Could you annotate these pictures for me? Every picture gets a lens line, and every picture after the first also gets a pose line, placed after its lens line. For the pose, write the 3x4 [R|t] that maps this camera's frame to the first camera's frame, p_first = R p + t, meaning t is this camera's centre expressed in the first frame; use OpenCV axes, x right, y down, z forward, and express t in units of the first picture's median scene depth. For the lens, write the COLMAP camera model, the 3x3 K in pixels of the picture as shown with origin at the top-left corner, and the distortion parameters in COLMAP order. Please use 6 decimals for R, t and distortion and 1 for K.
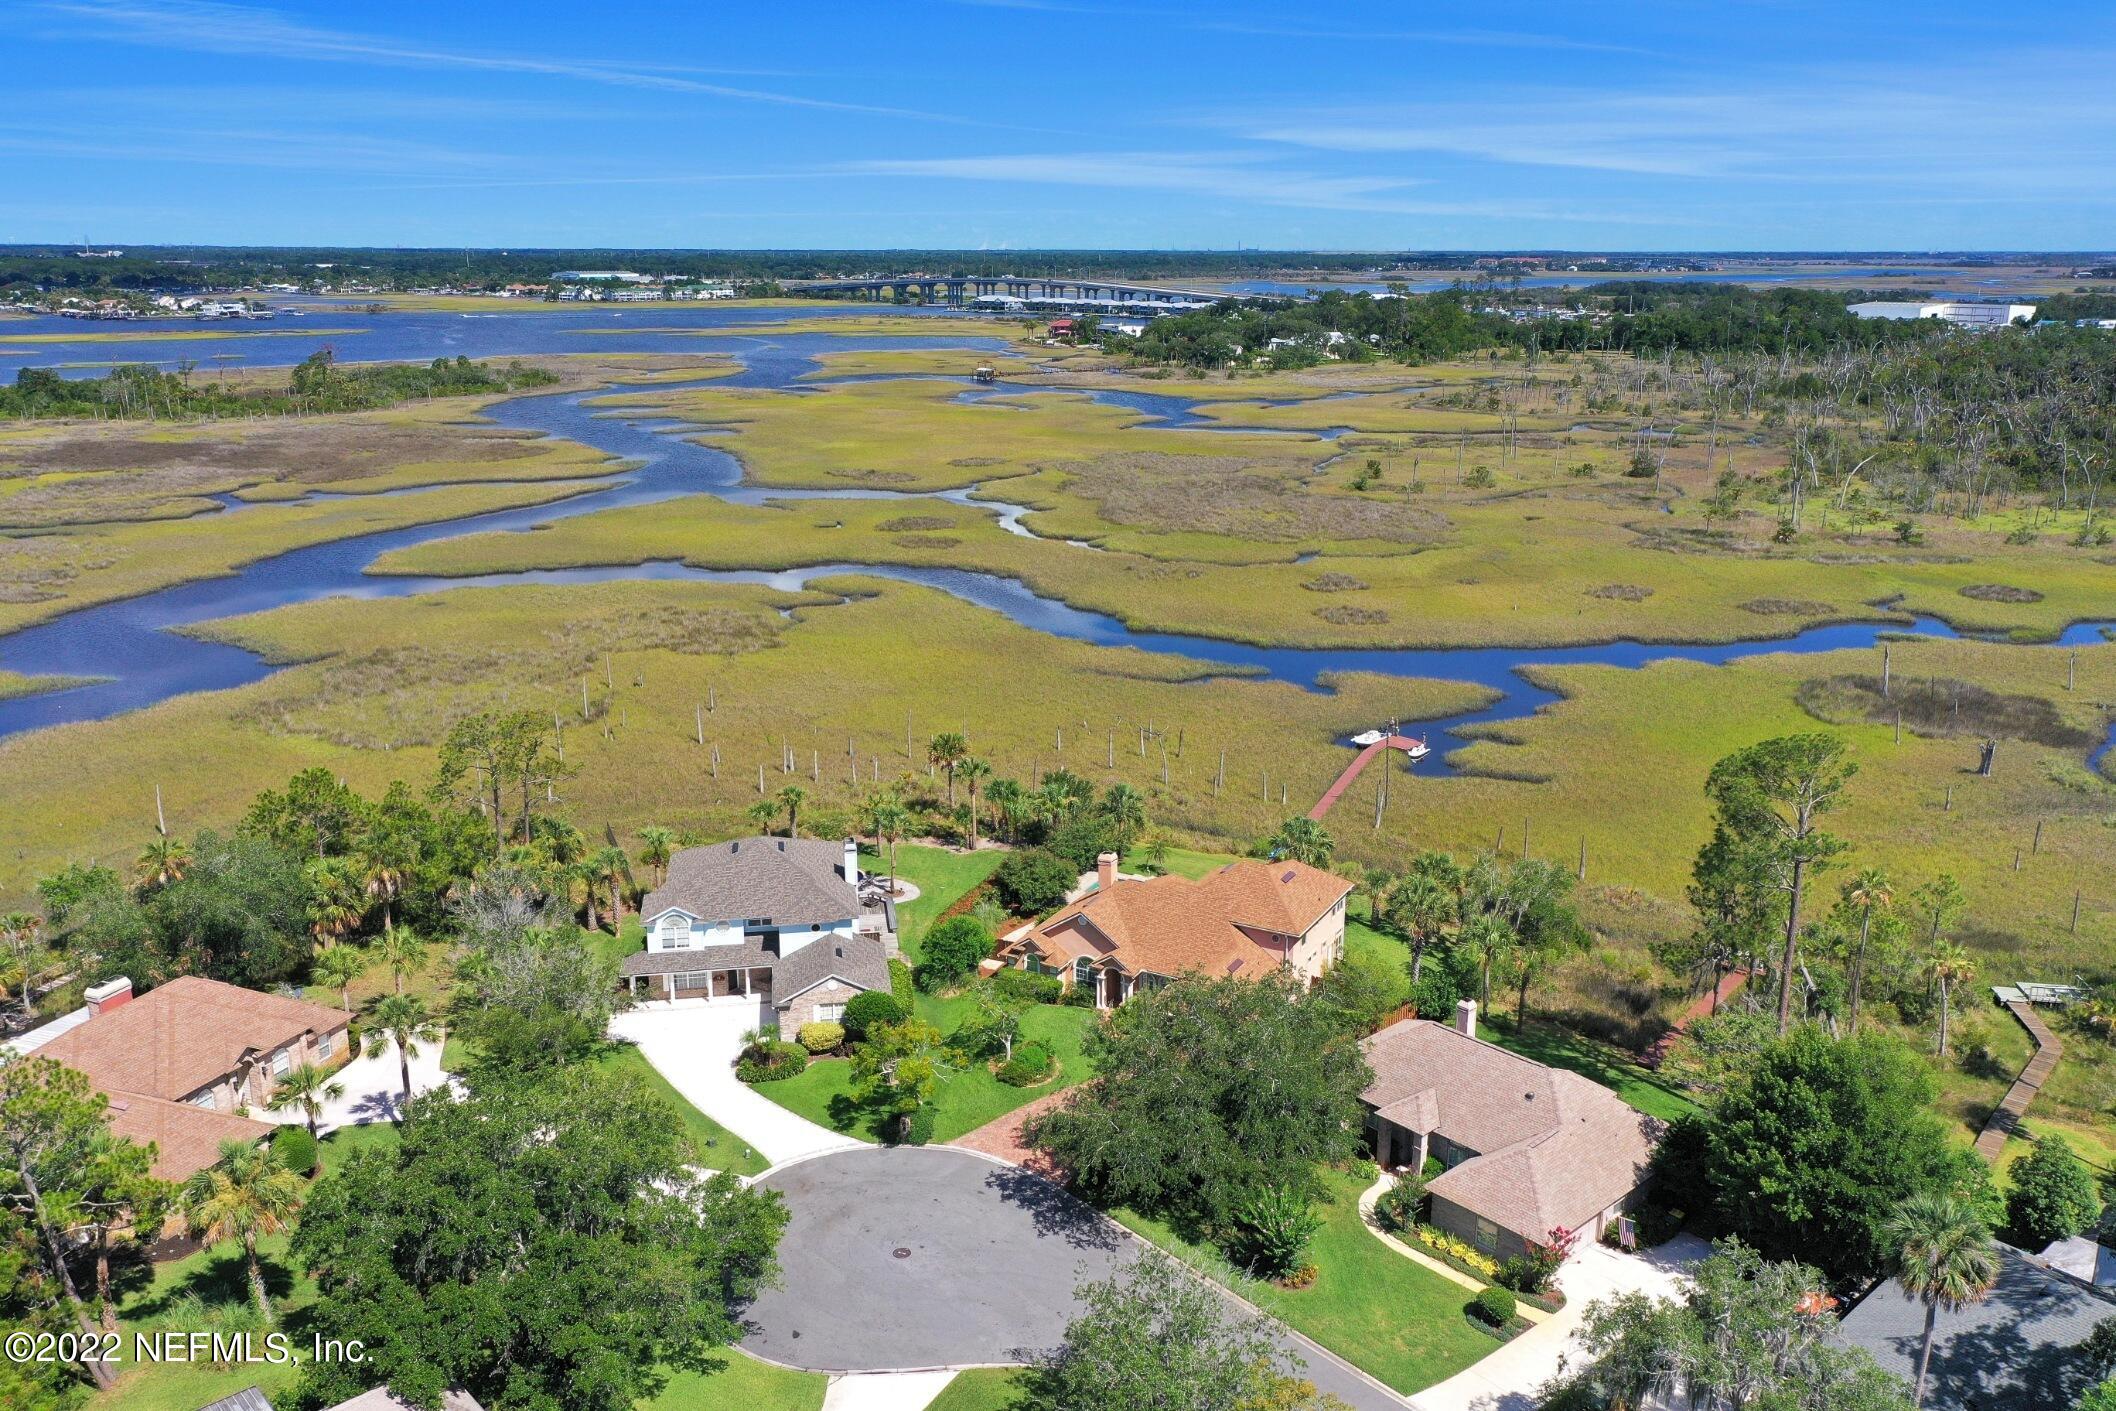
lens RADIAL K [[1662.6, 0, 1058.0], [0, 1662.6, 705.5], [0, 0, 1]] dist [0.013290, 0.008721]
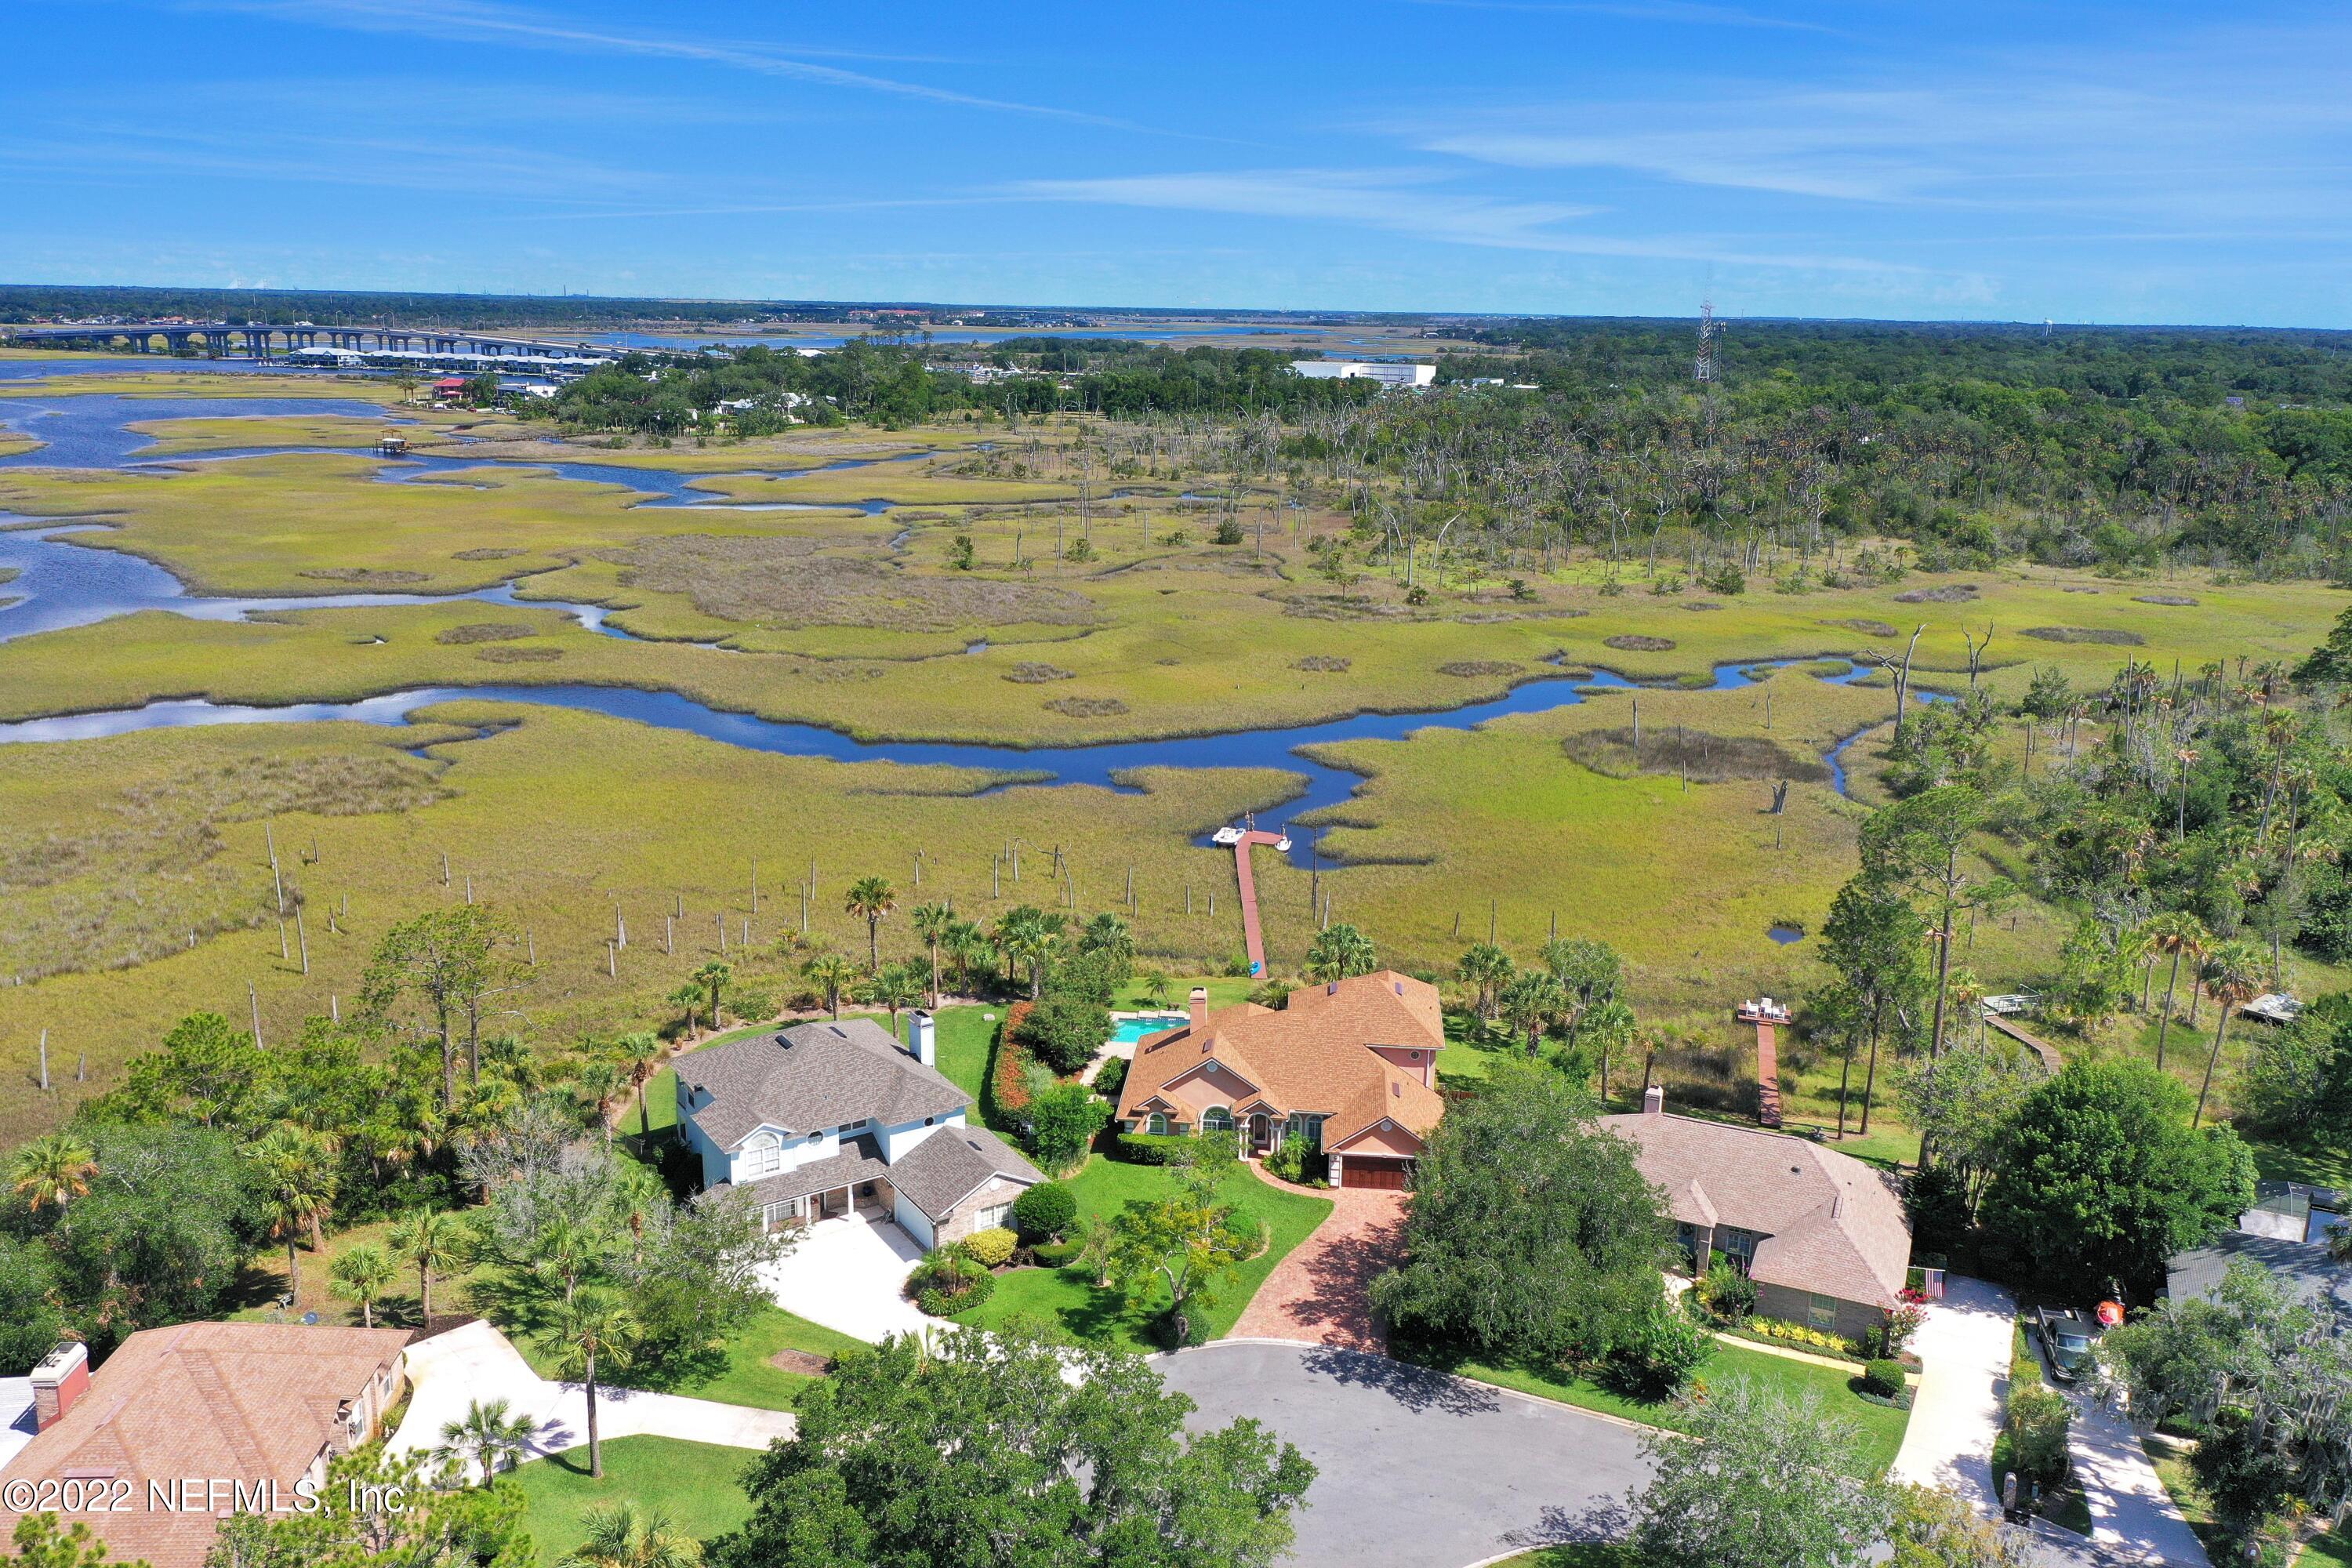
lens RADIAL K [[1848.0, 0, 1176.0], [0, 1848.0, 784.0], [0, 0, 1]] dist [0.013290, 0.008721]
pose [[0.917669, -0.086948, 0.387715, -0.138898], [0.091197, 0.995805, 0.007465, -0.011580], [-0.386738, 0.028508, 0.921749, 0.031947]]
